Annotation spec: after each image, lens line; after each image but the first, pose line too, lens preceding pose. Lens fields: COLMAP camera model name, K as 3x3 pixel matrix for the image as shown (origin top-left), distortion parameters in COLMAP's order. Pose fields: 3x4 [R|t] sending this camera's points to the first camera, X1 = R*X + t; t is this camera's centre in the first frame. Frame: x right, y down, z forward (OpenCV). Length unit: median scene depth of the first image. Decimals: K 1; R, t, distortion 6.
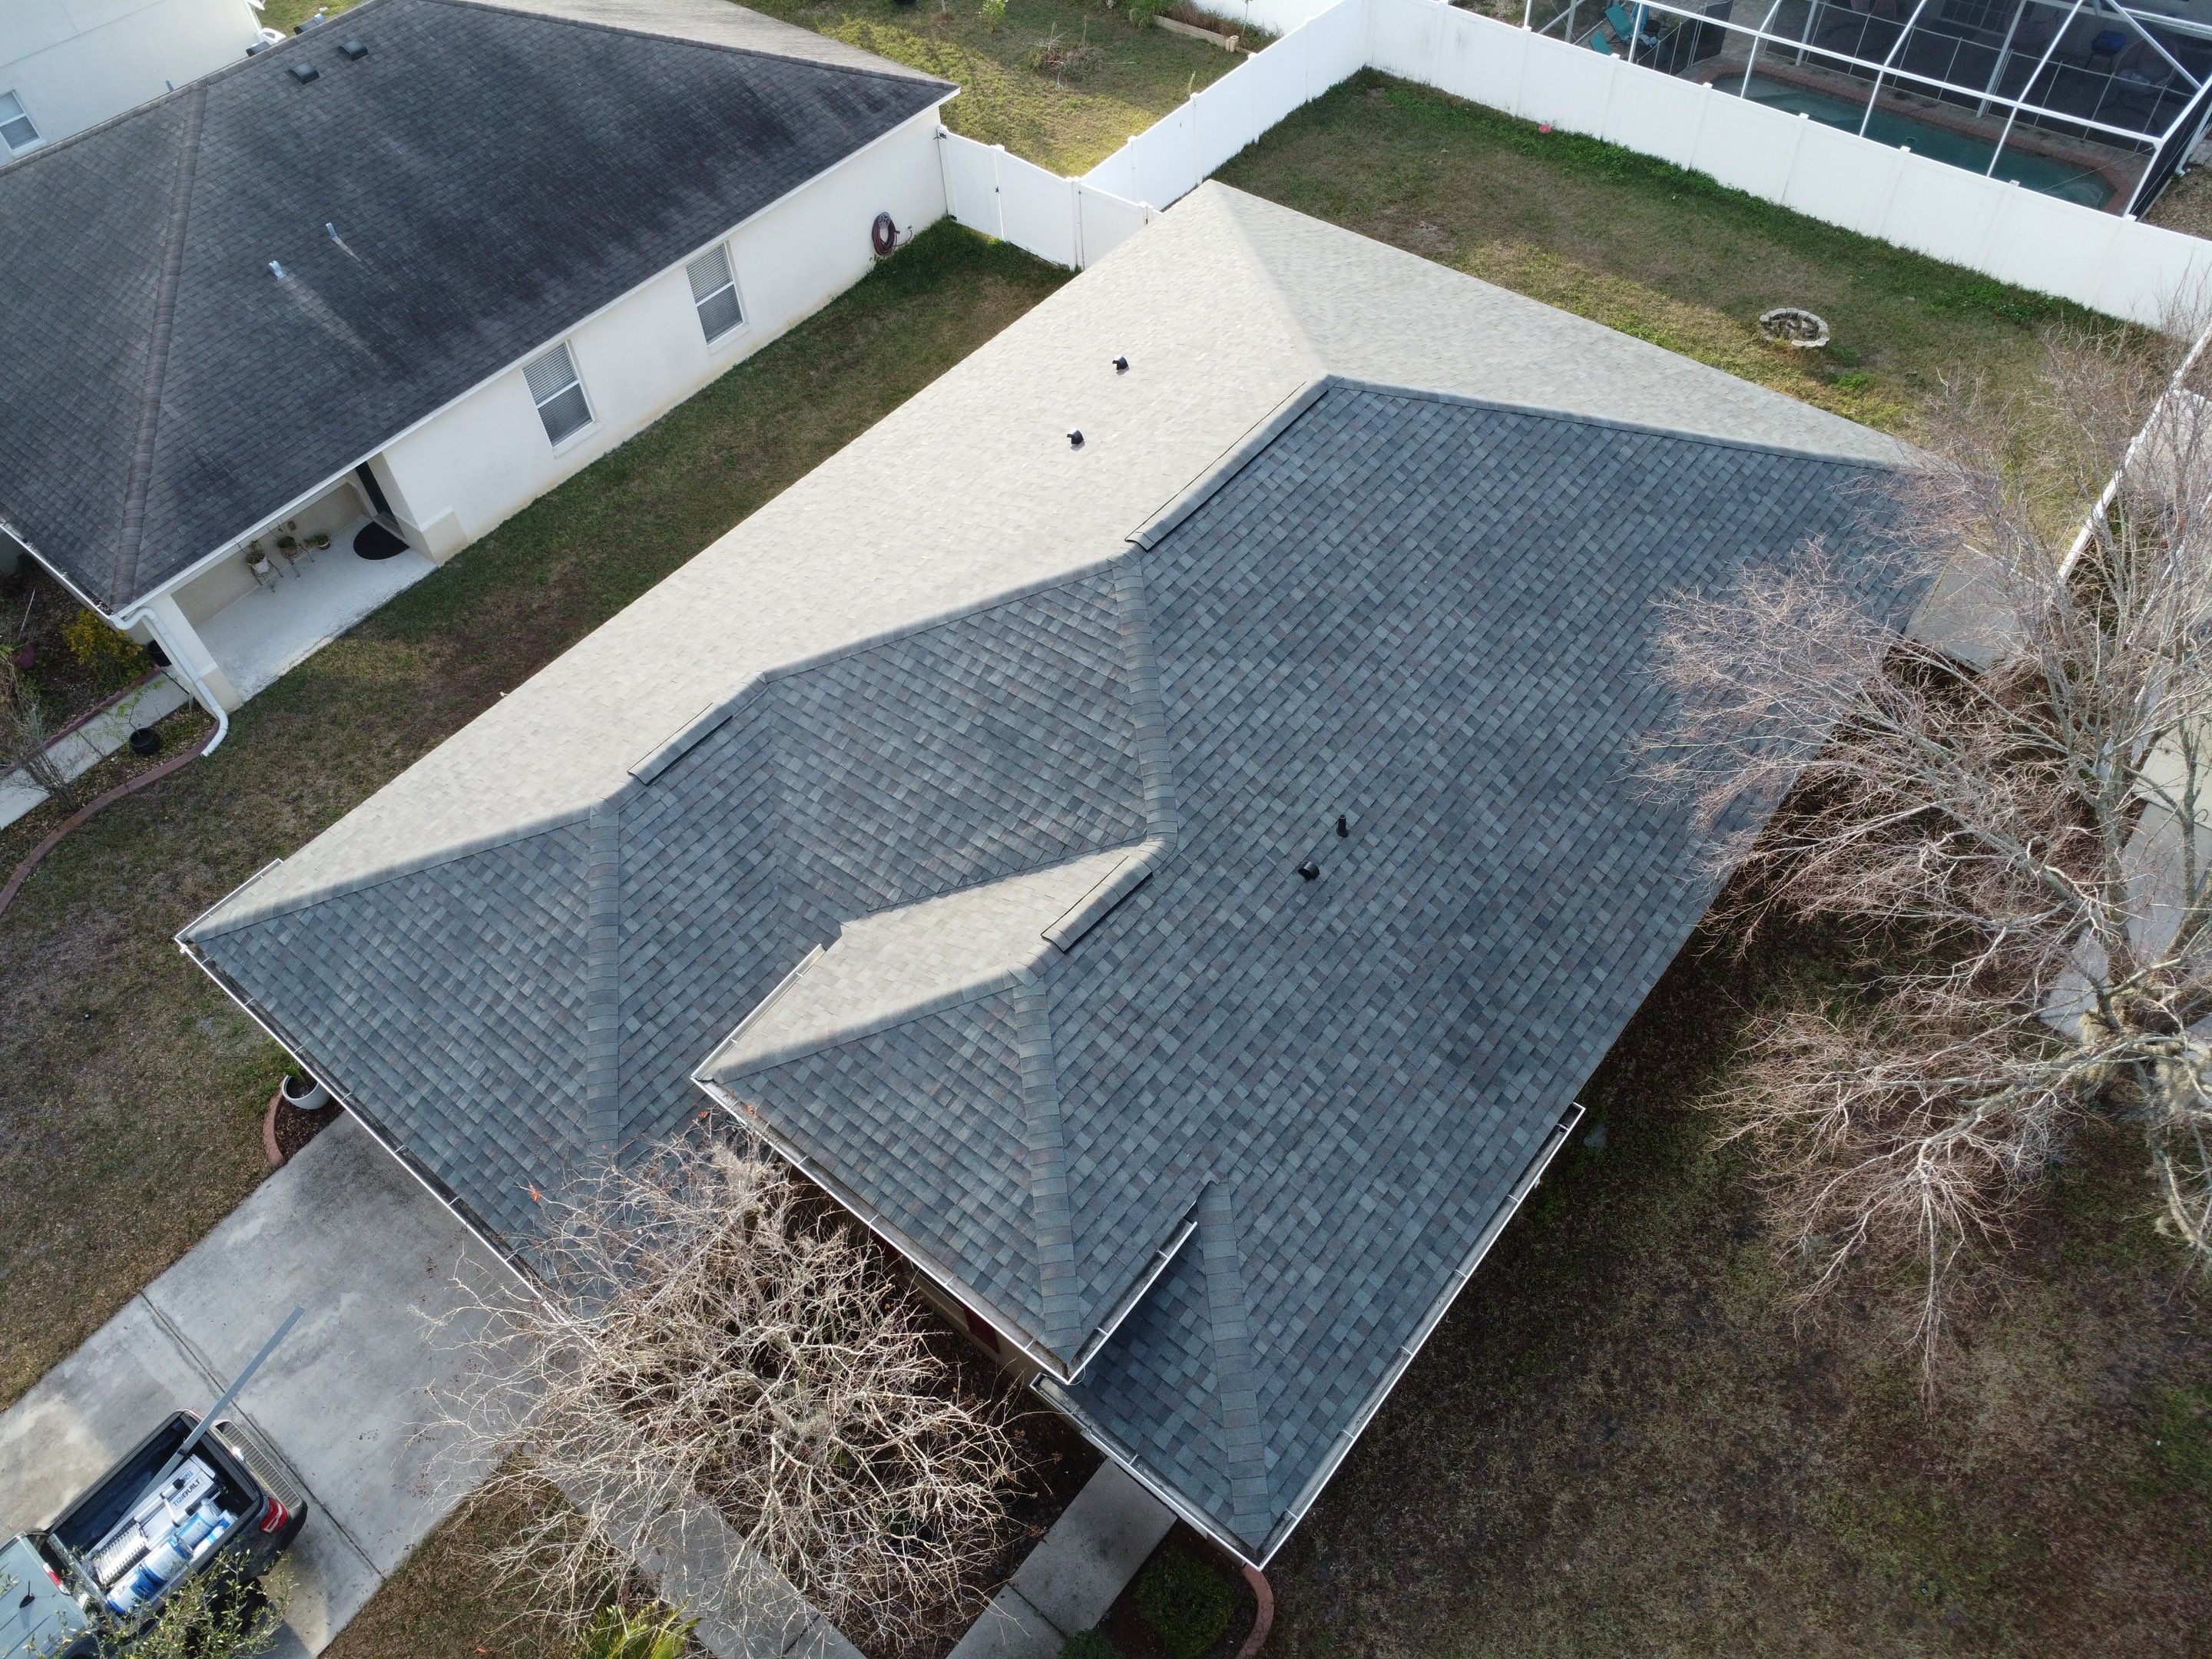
lens RADIAL K [[1602.2, 0, 1097.3], [0, 1602.2, 824.9], [0, 0, 1]] dist [-0.028596, -0.007457]
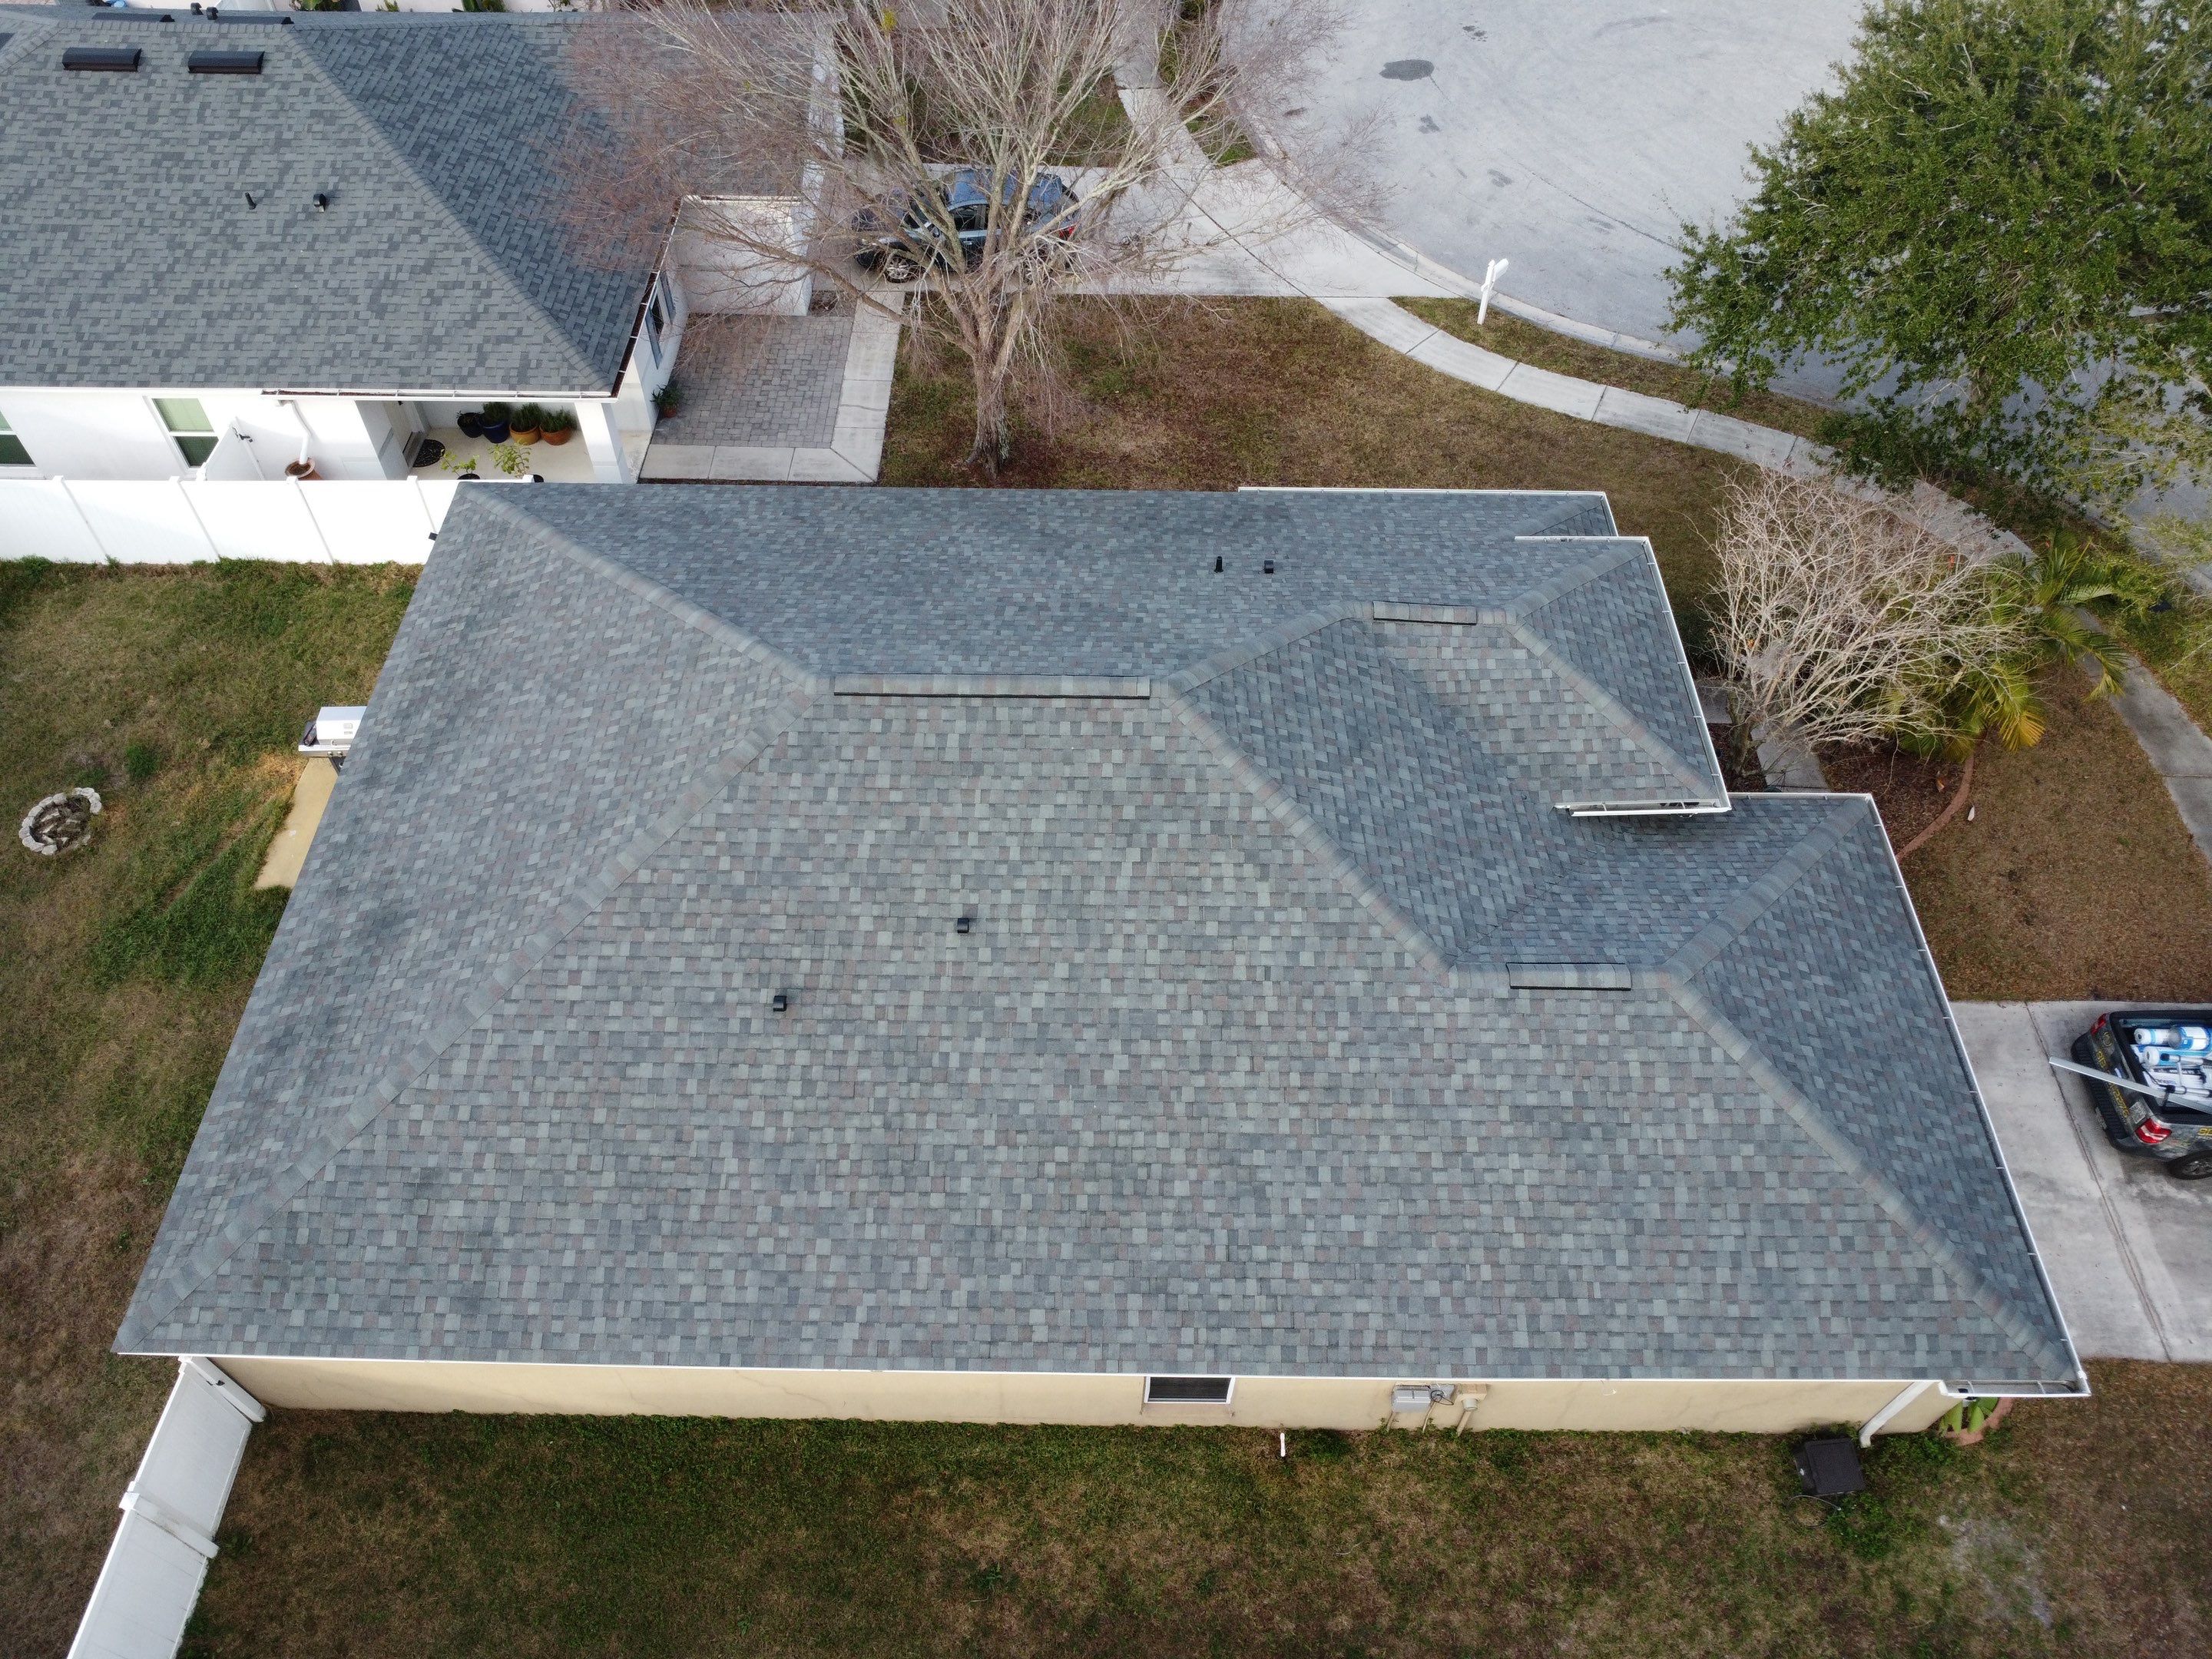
lens RADIAL K [[1602.2, 0, 1095.9], [0, 1602.2, 812.5], [0, 0, 1]] dist [-0.028596, -0.007457]
pose [[-0.624437, -0.574545, 0.529128, -0.464085], [0.627280, 0.034764, 0.778017, -0.847829], [-0.465400, 0.817735, 0.338692, 0.632080]]
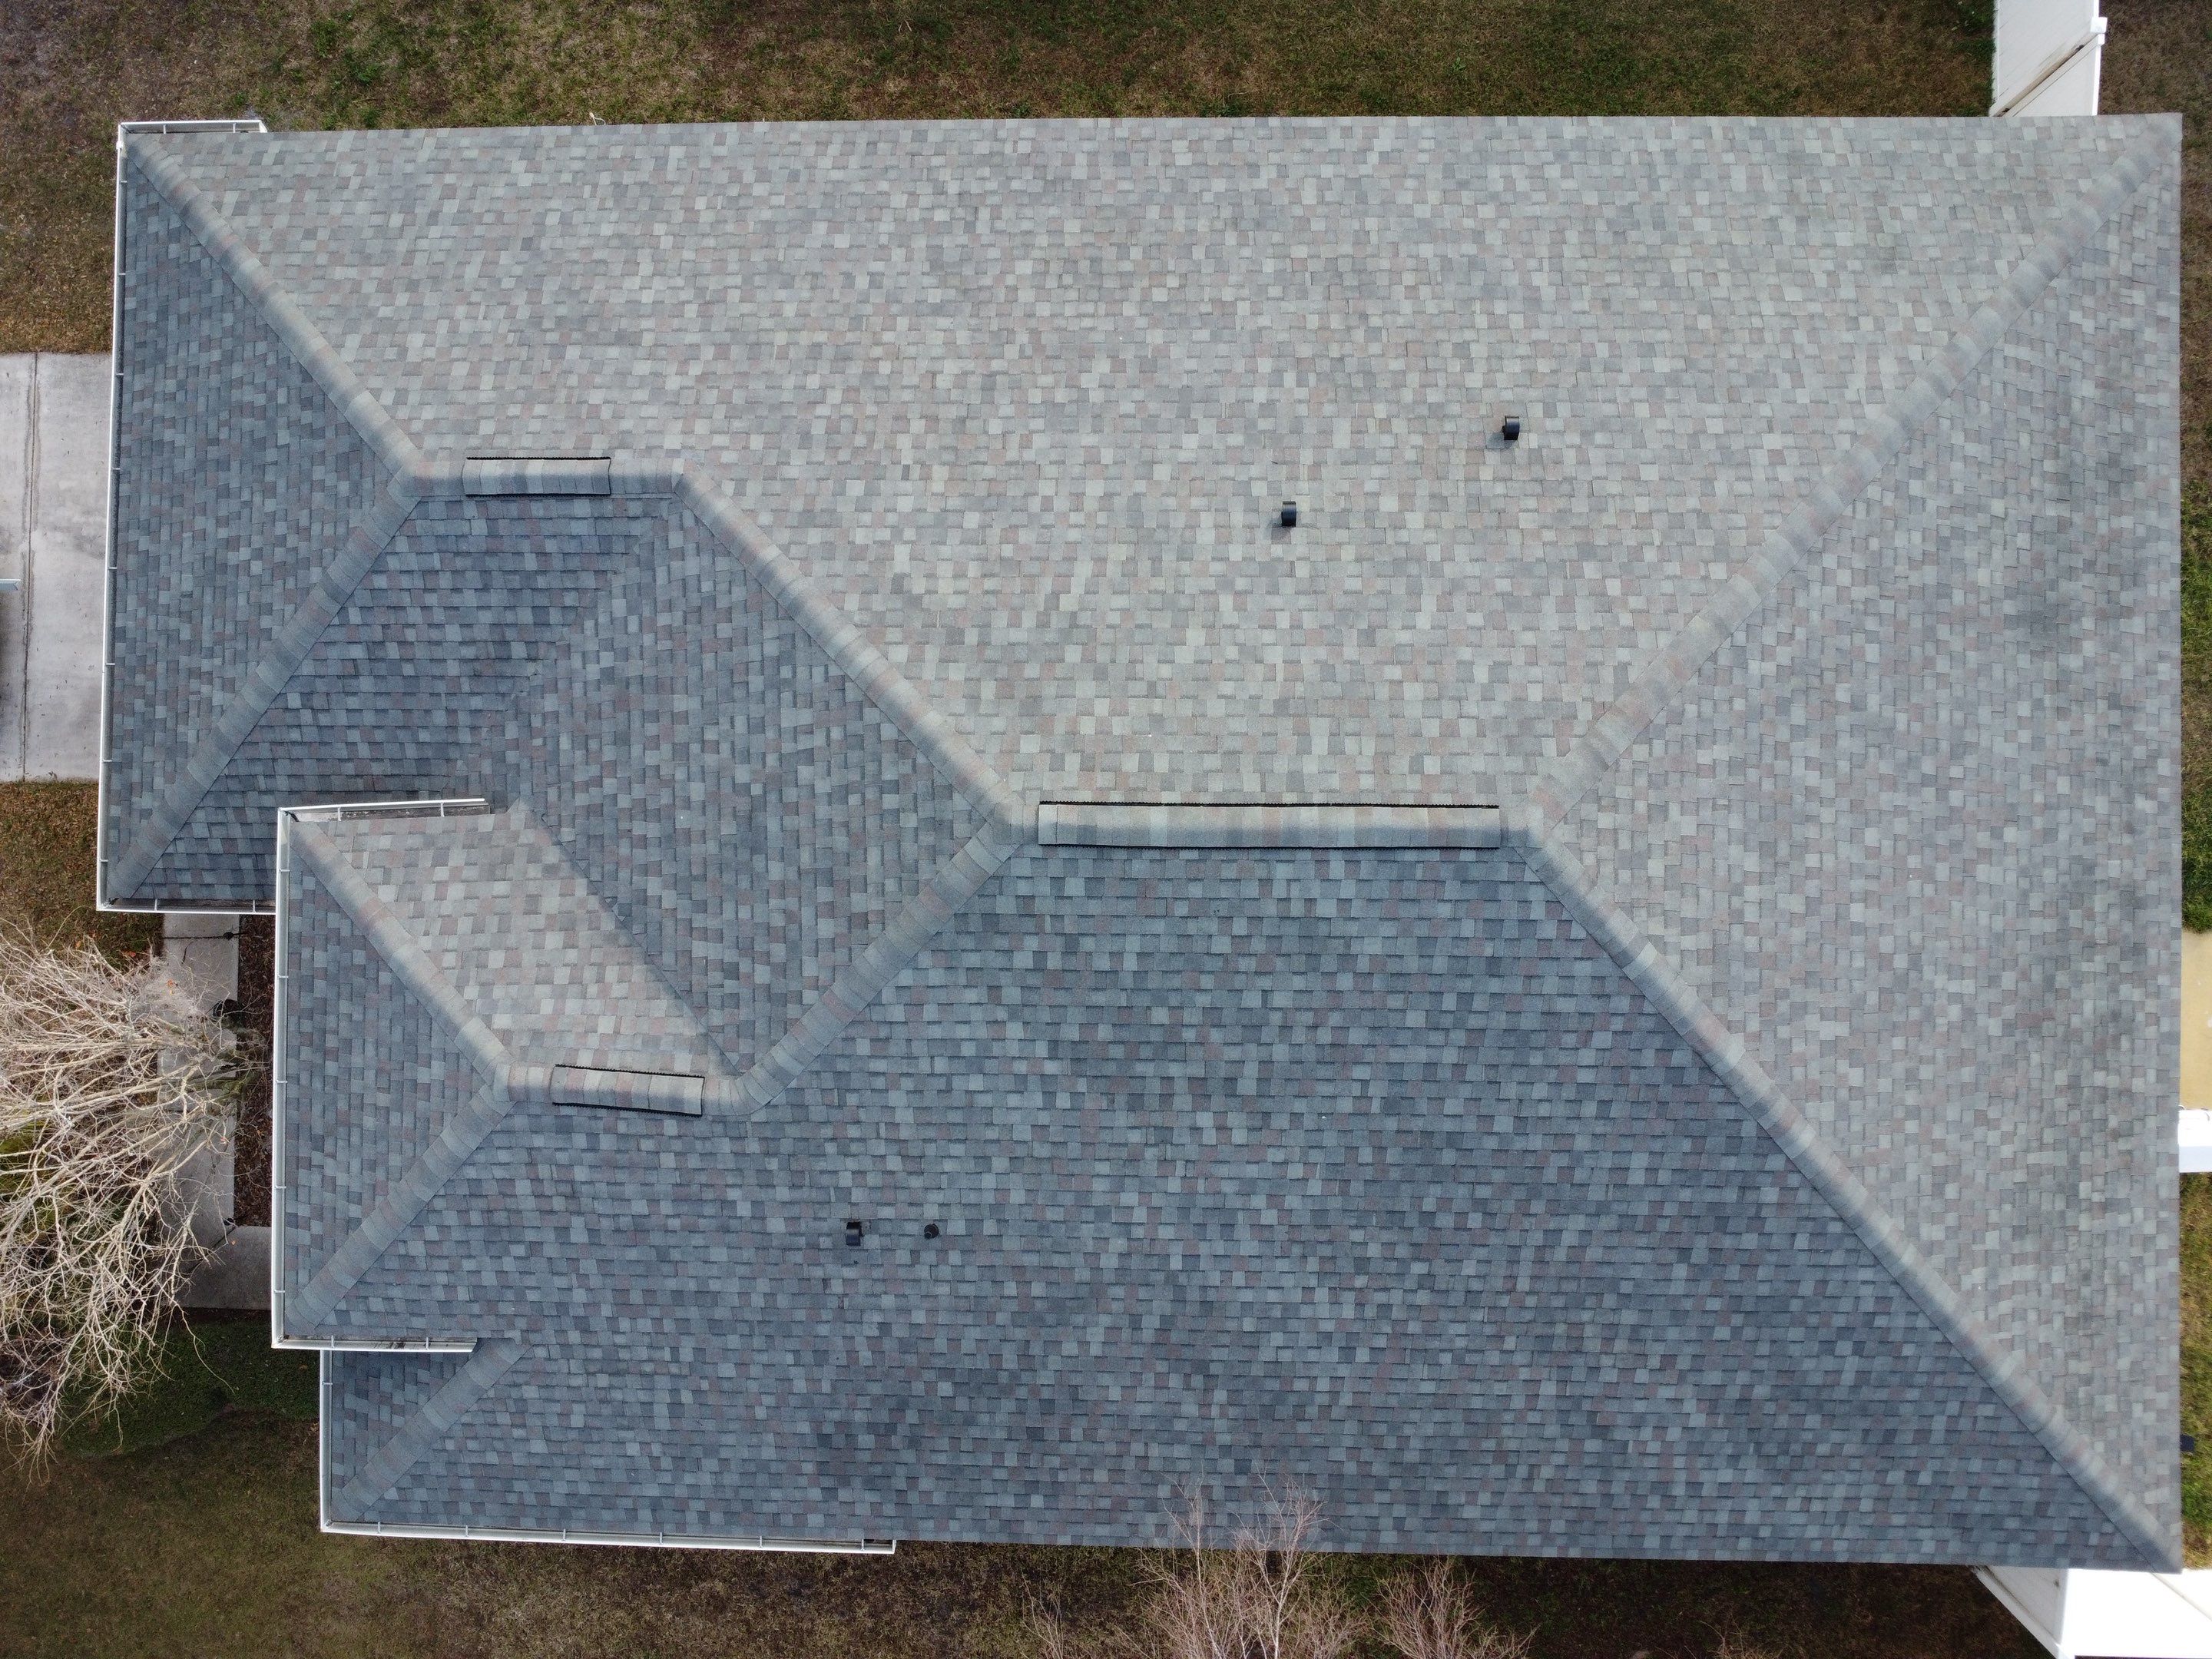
lens RADIAL K [[1602.2, 0, 1093.4], [0, 1602.2, 821.6], [0, 0, 1]] dist [-0.028596, -0.007457]
pose [[0.626767, 0.779069, 0.014610, 0.024076], [-0.604224, 0.474093, 0.640430, -0.548927], [0.492013, -0.410228, 0.767878, 0.406744]]
